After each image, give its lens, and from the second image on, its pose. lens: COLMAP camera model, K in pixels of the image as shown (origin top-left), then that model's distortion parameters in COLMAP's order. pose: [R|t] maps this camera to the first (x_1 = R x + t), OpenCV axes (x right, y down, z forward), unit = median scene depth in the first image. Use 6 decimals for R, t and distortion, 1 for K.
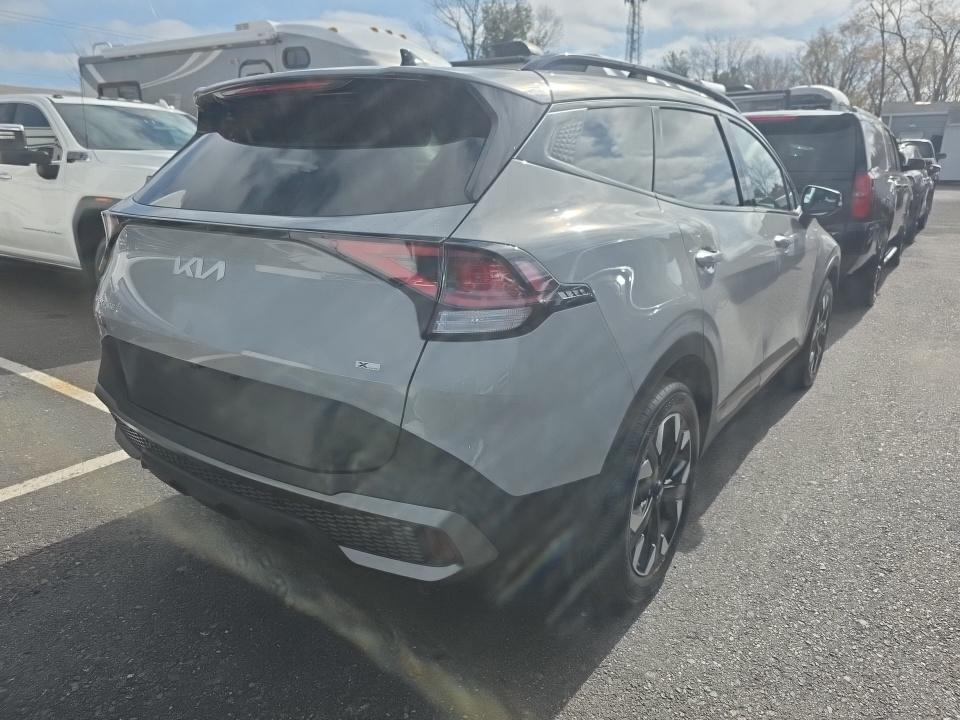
lens RADIAL K [[647.2, 0, 481.9], [0, 647.2, 362.0], [0, 0, 1]] dist [0.056951, -0.043278]
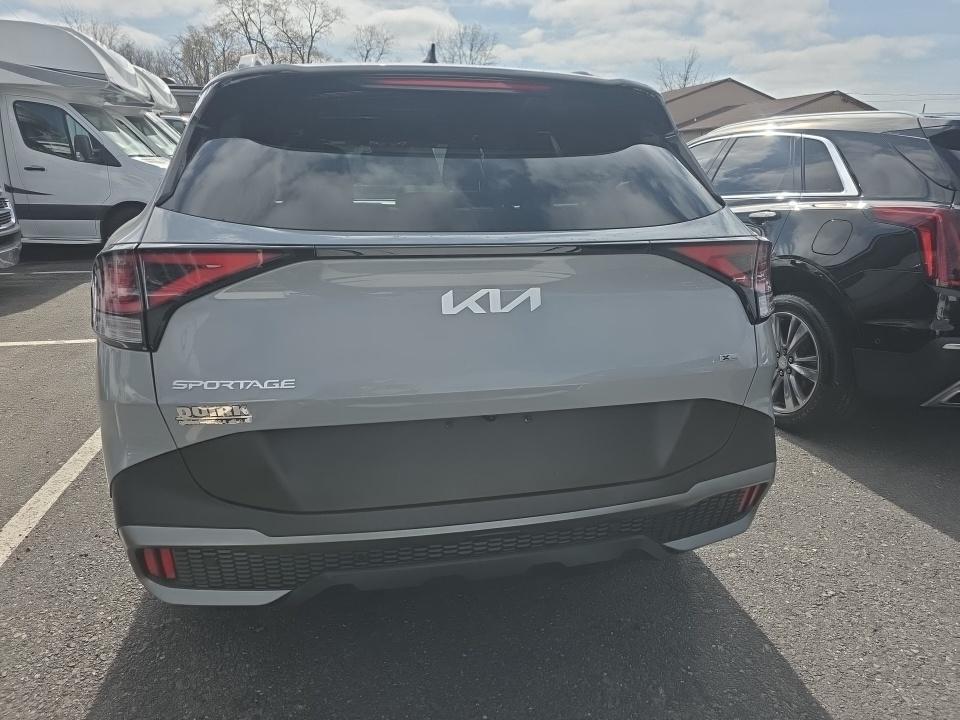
lens RADIAL K [[647.2, 0, 482.6], [0, 647.2, 360.9], [0, 0, 1]] dist [0.056951, -0.043278]
pose [[0.680338, -0.215981, 0.700352, -0.800837], [0.212784, 0.972640, 0.093248, -0.115601], [-0.701330, 0.085583, 0.707681, 0.336148]]
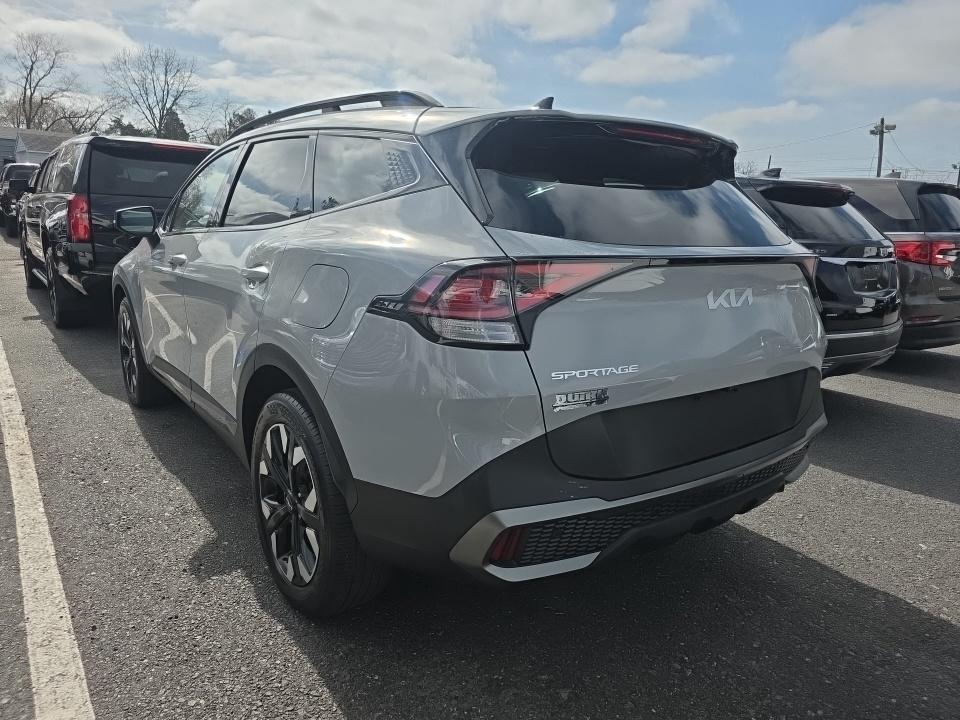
lens RADIAL K [[647.2, 0, 486.3], [0, 647.2, 358.8], [0, 0, 1]] dist [0.056951, -0.043278]
pose [[0.311329, -0.207193, 0.927440, -1.239308], [0.241199, 0.961212, 0.133770, -0.226678], [-0.919183, 0.182051, 0.349228, 0.785845]]
